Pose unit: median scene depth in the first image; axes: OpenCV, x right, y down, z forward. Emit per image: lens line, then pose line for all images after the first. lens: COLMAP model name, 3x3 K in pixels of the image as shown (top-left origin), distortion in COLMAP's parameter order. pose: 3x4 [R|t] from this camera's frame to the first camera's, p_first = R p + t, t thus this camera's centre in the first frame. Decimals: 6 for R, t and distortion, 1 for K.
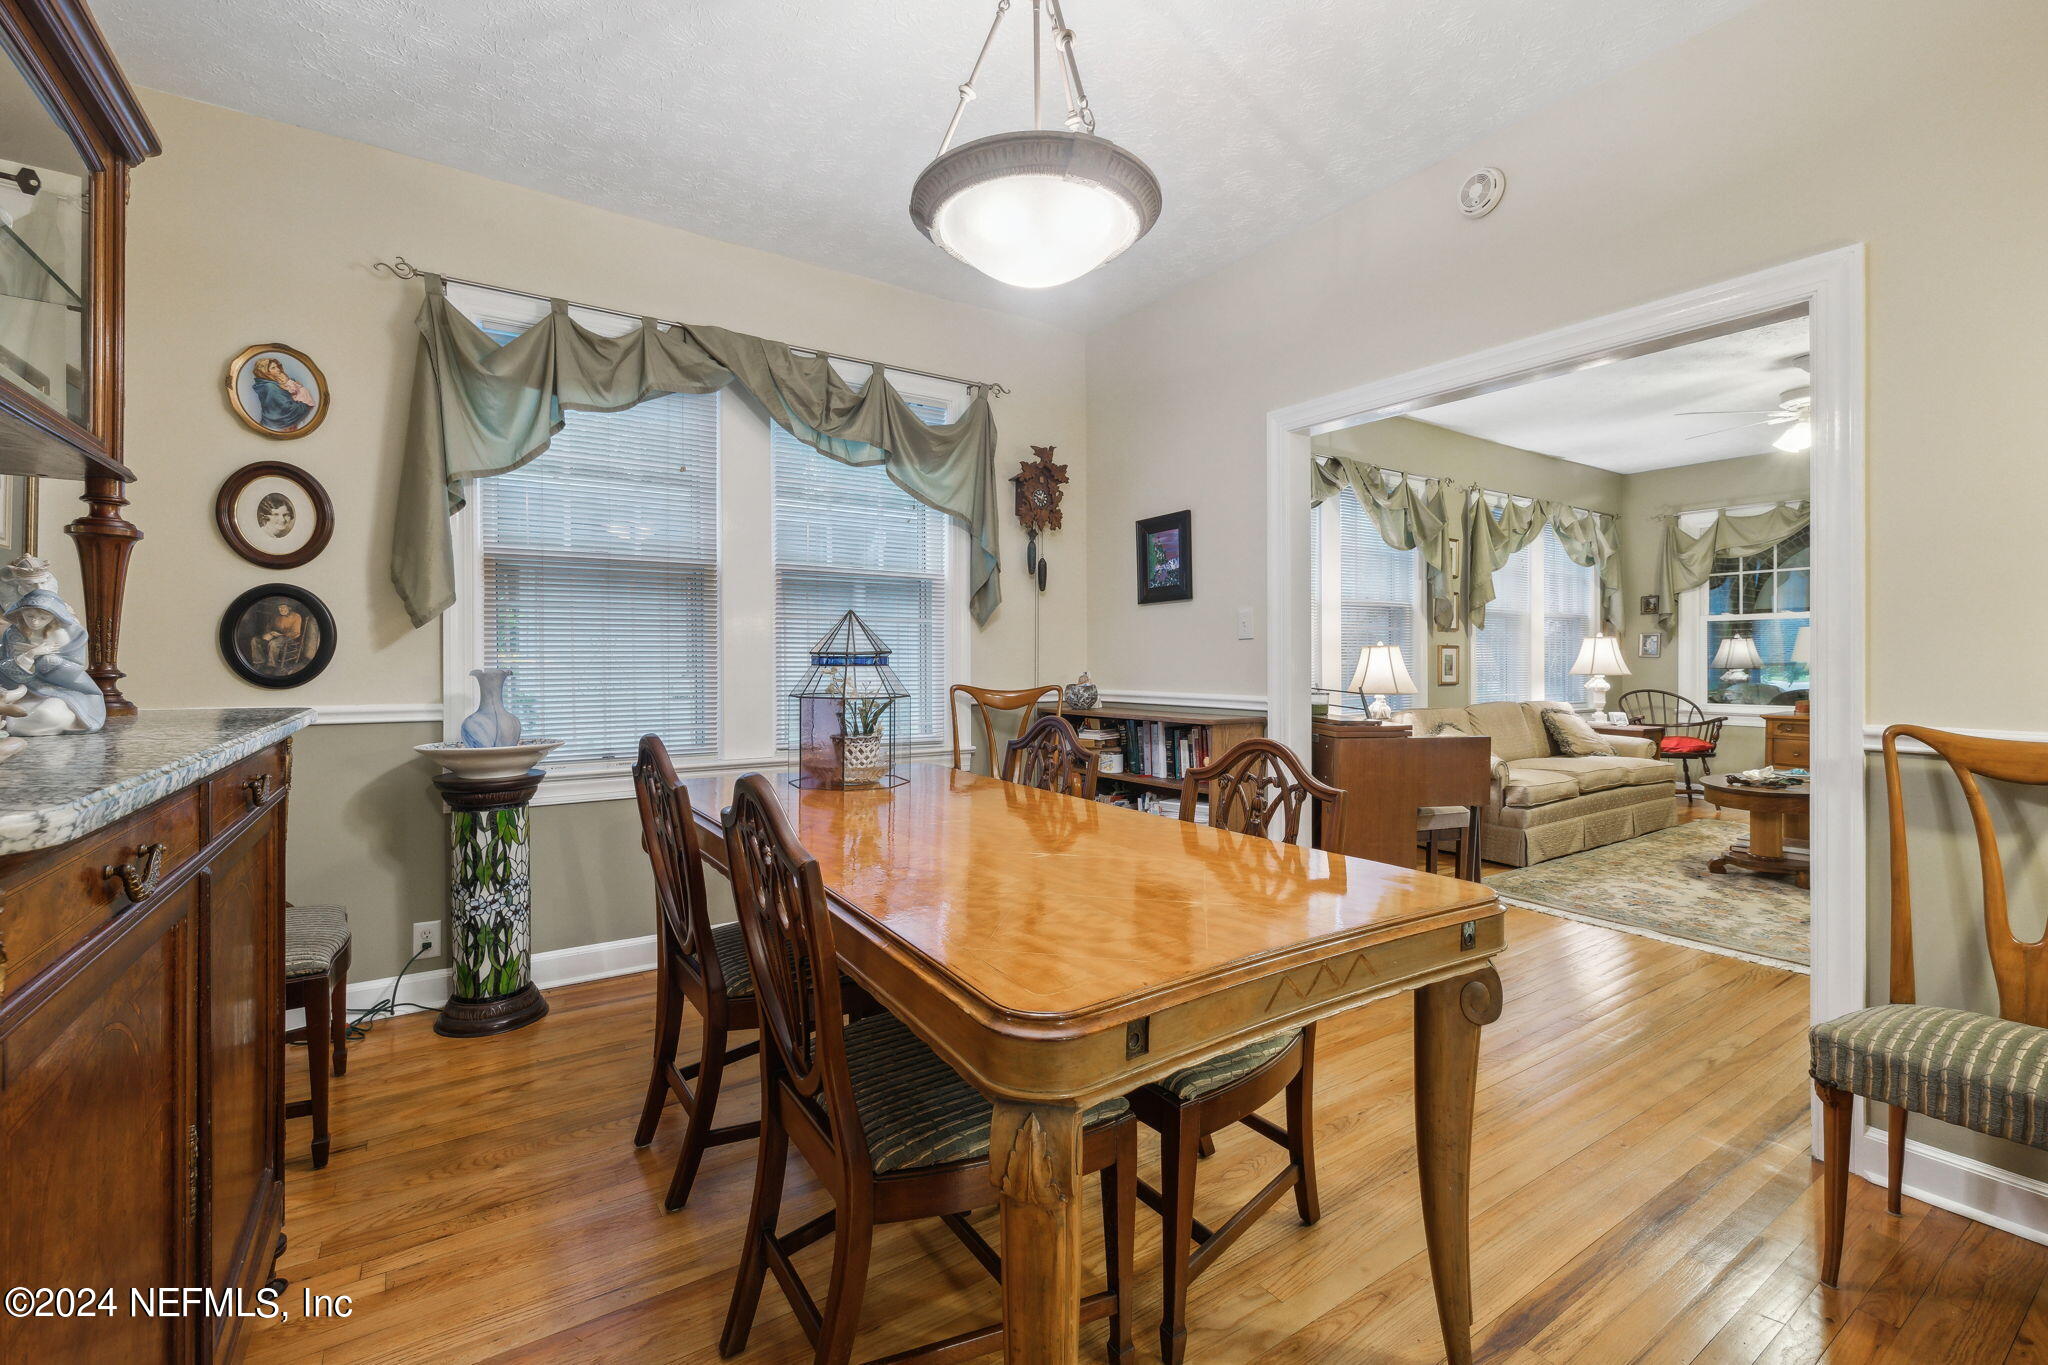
lens RADIAL K [[867.5, 0, 1029.4], [0, 867.5, 671.1], [0, 0, 1]] dist [-0.002424, 0.001068]
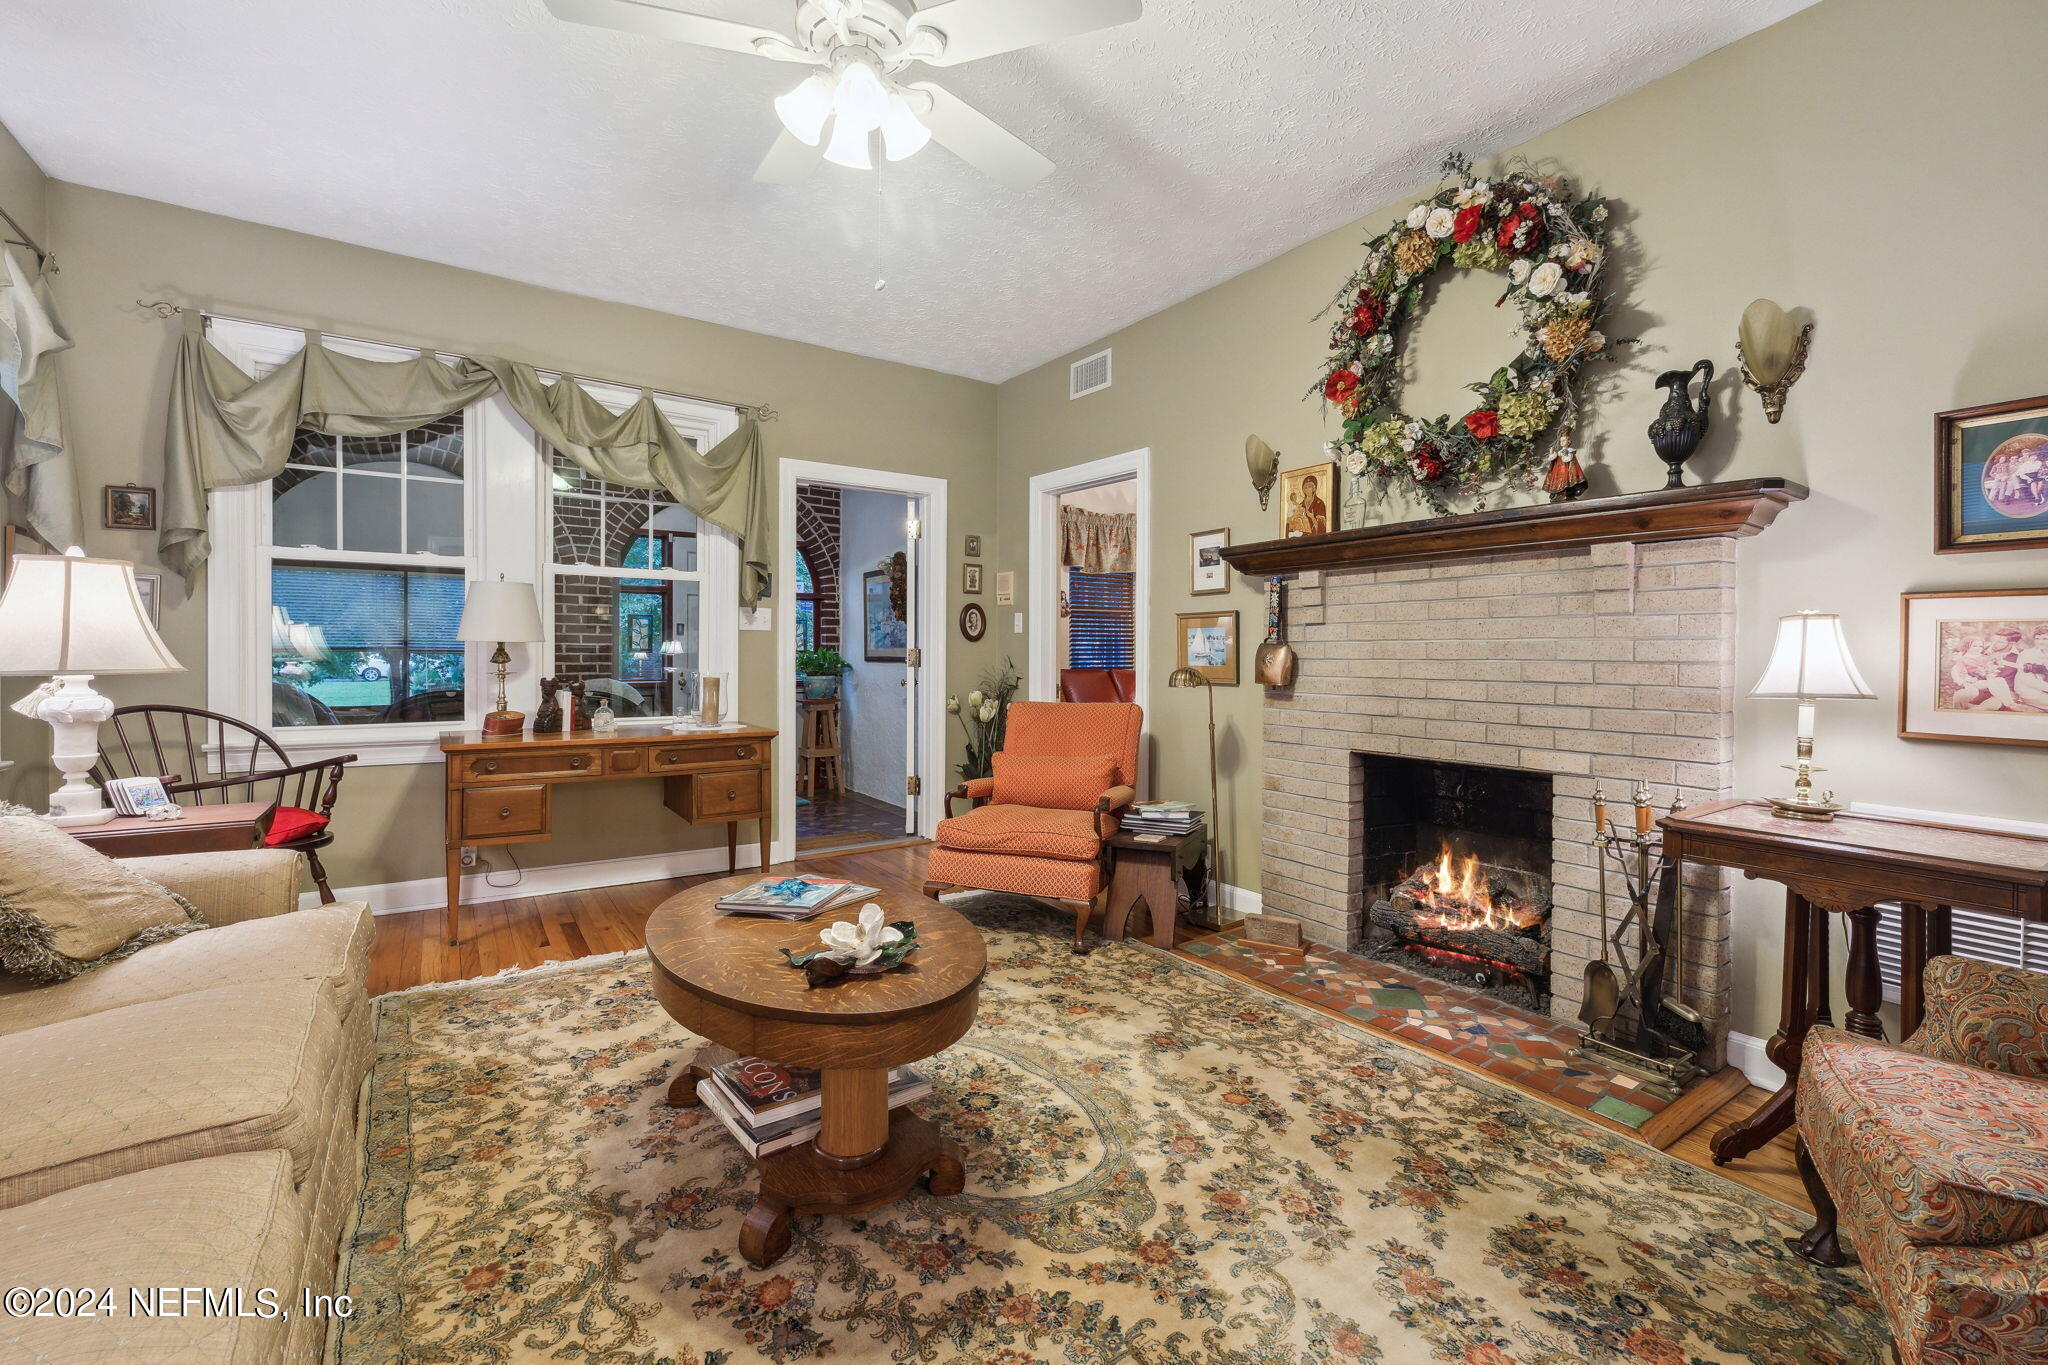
lens RADIAL K [[867.5, 0, 1024.3], [0, 867.5, 661.2], [0, 0, 1]] dist [-0.002424, 0.001068]
pose [[-0.005284, -0.004909, 0.999974, 0.324639], [0.005668, 0.999972, 0.004939, 0.000232], [-0.999970, 0.005694, -0.005256, 0.639050]]
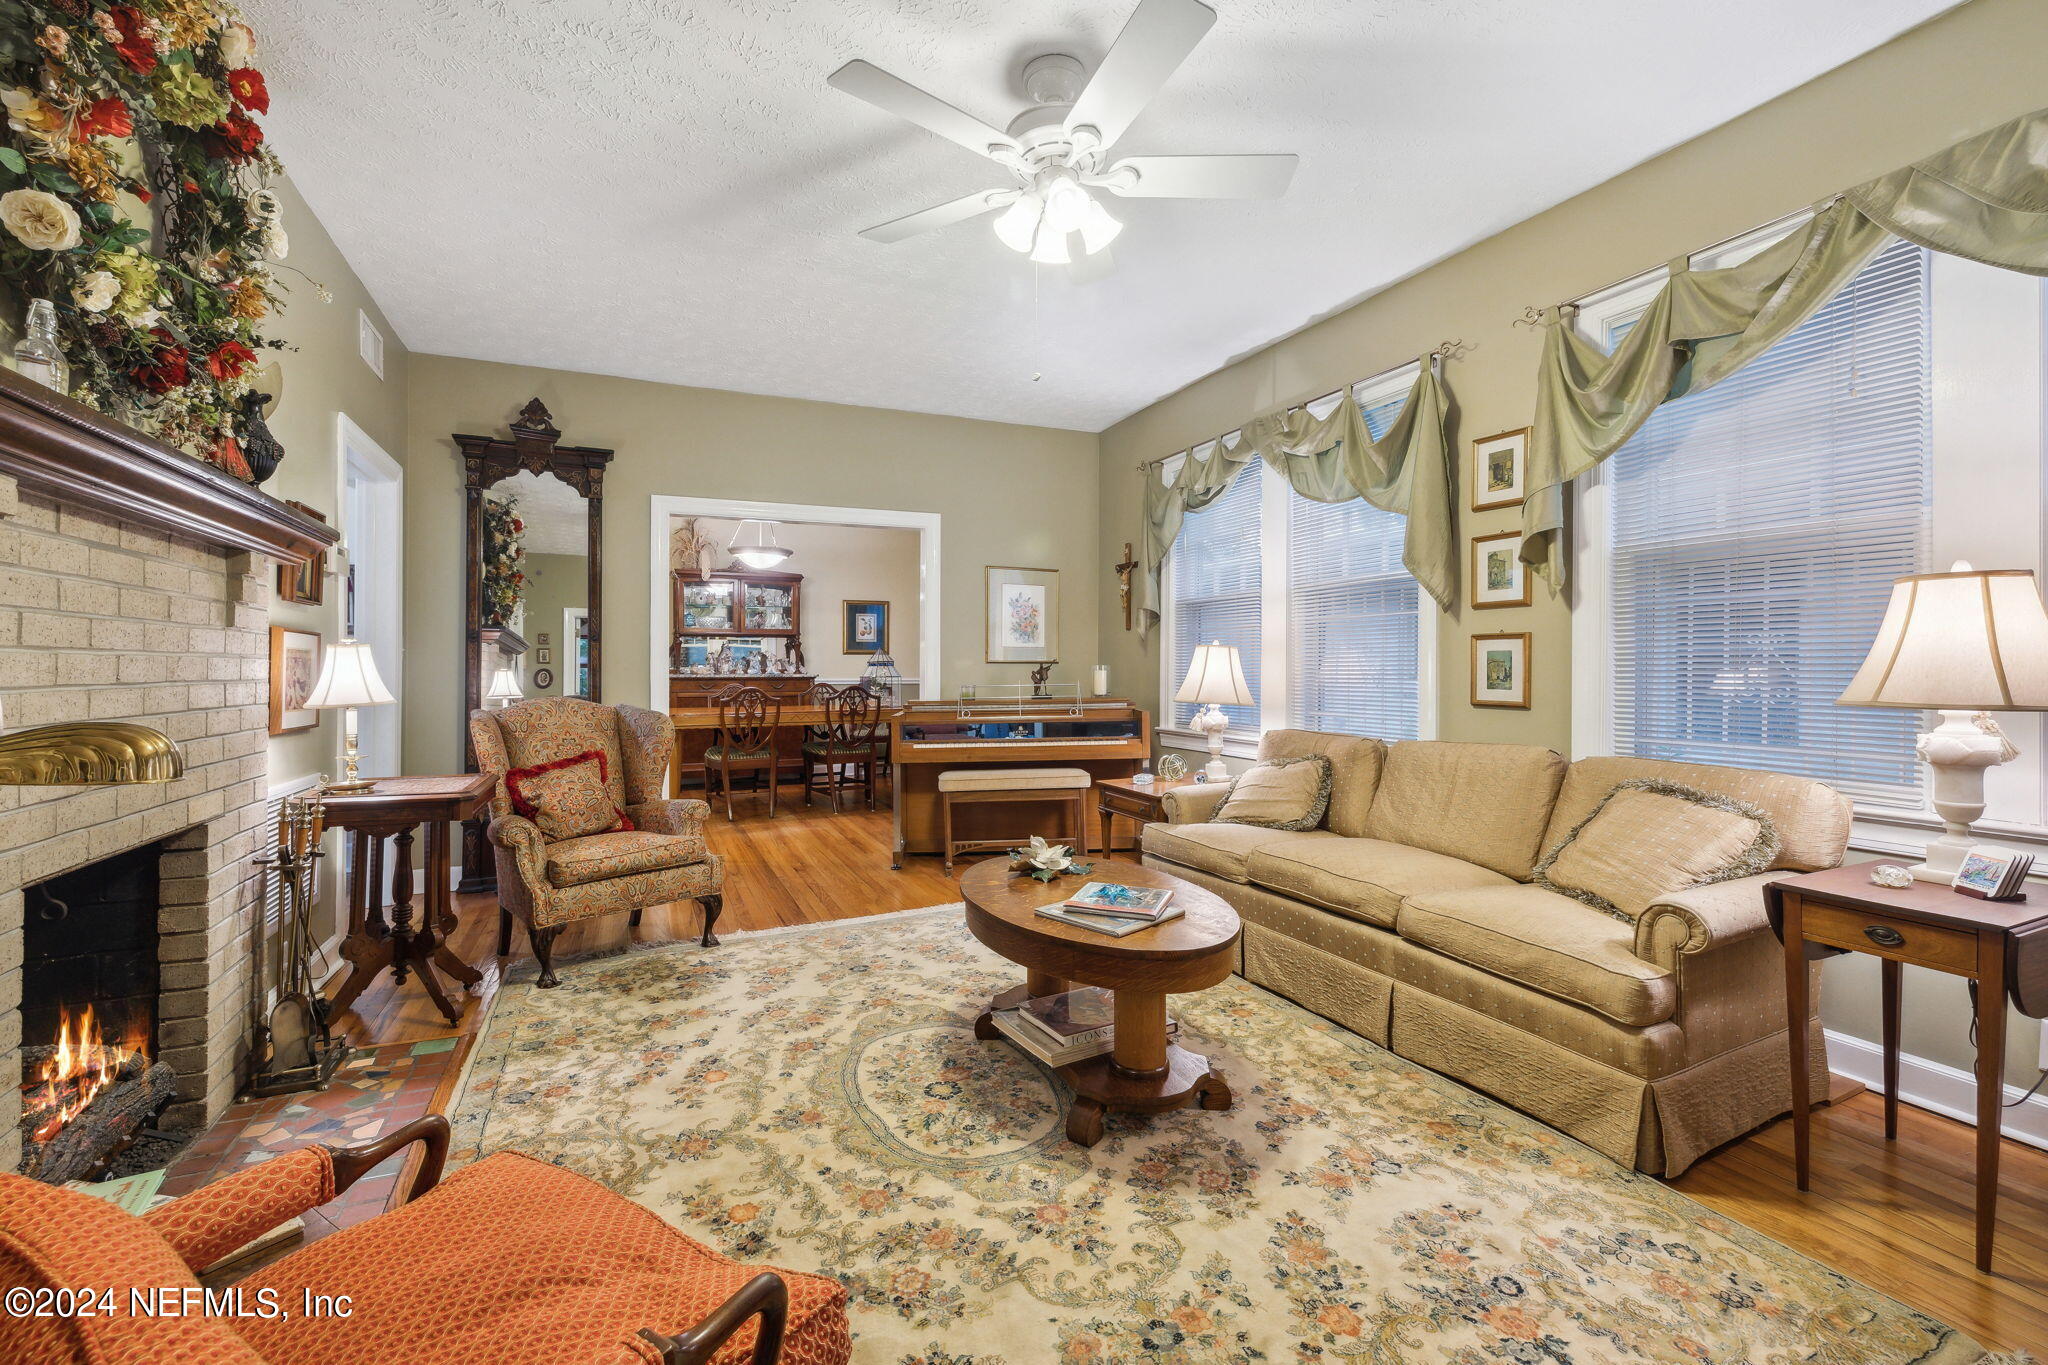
lens RADIAL K [[867.5, 0, 1026.8], [0, 867.5, 672.1], [0, 0, 1]] dist [-0.002424, 0.001068]
pose [[-0.155225, 0.005560, -0.987863, 0.988677], [-0.011453, 0.999907, 0.007427, -0.005927], [0.987813, 0.012467, -0.155147, 0.741100]]
